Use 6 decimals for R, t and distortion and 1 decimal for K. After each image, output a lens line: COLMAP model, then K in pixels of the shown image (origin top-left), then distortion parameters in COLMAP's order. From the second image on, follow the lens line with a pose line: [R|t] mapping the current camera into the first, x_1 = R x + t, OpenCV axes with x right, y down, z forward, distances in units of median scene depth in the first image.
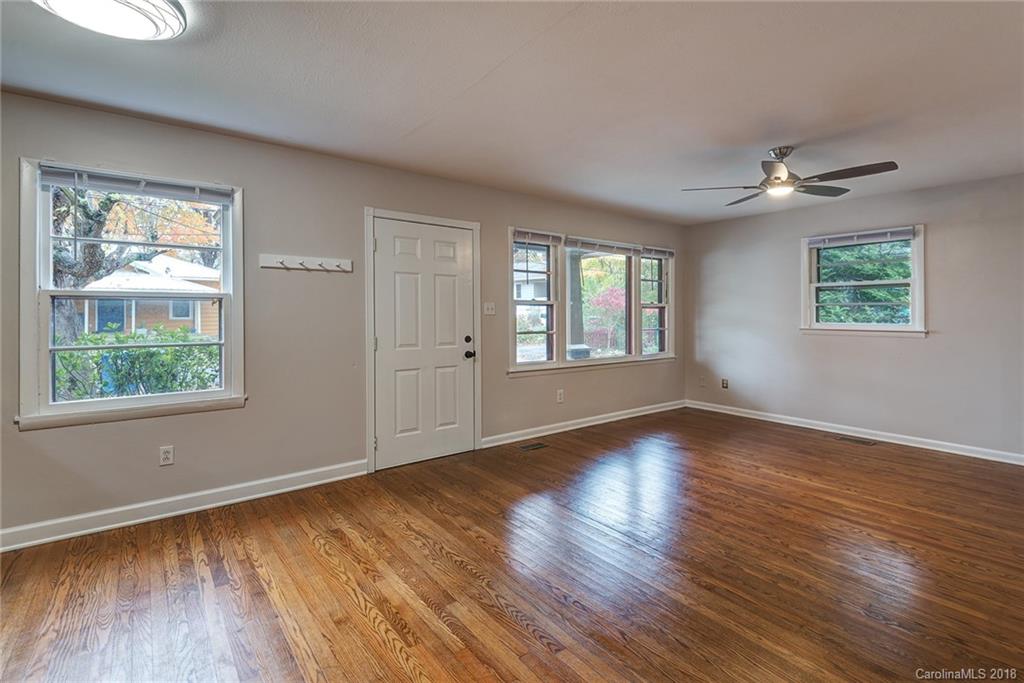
lens RADIAL K [[484.5, 0, 521.3], [0, 484.5, 318.8], [0, 0, 1]] dist [0.021317, -0.000460]
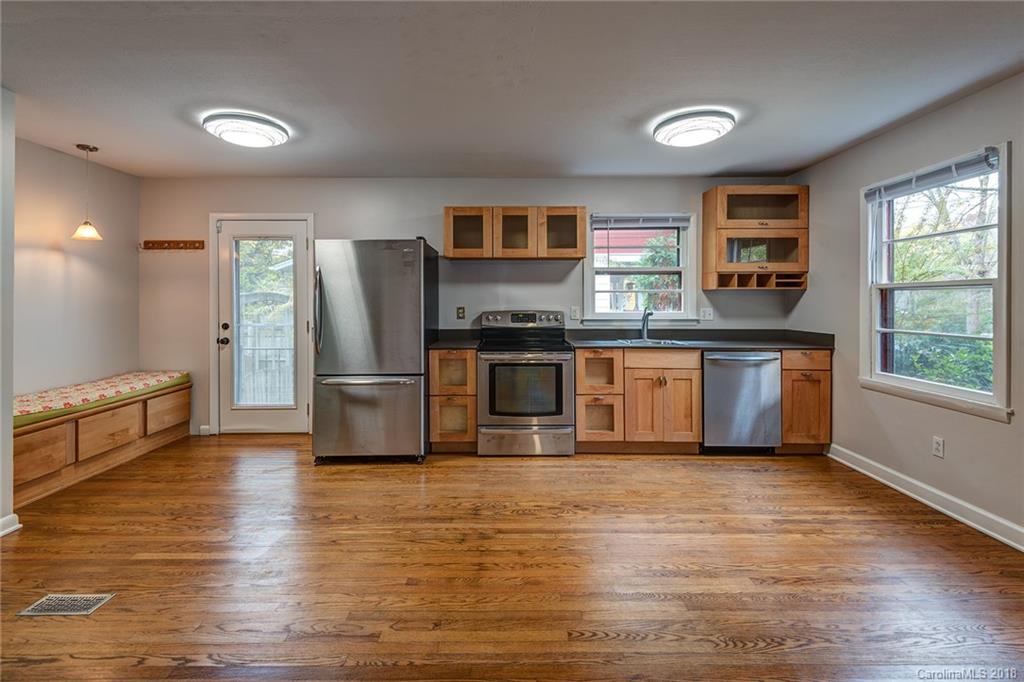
lens RADIAL K [[474.6, 0, 508.1], [0, 474.6, 299.2], [0, 0, 1]] dist [0.022416, -0.011669]
pose [[-0.625133, -0.006653, -0.780490, 0.522048], [-0.011827, 0.999930, 0.000949, -0.006948], [0.780429, 0.009824, -0.625167, 0.849599]]
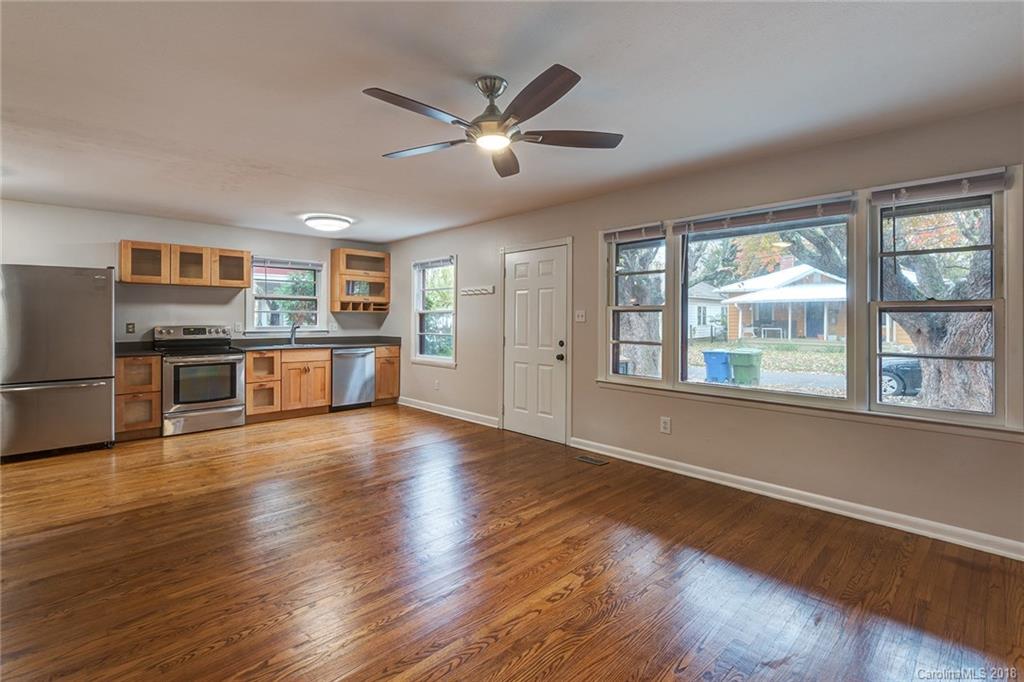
lens RADIAL K [[474.6, 0, 505.9], [0, 474.6, 323.1], [0, 0, 1]] dist [0.022416, -0.011669]
pose [[0.082392, 0.006585, -0.996578, 1.289605], [-0.016295, 0.999853, 0.005259, -0.011854], [0.996467, 0.015806, 0.082487, 1.034972]]
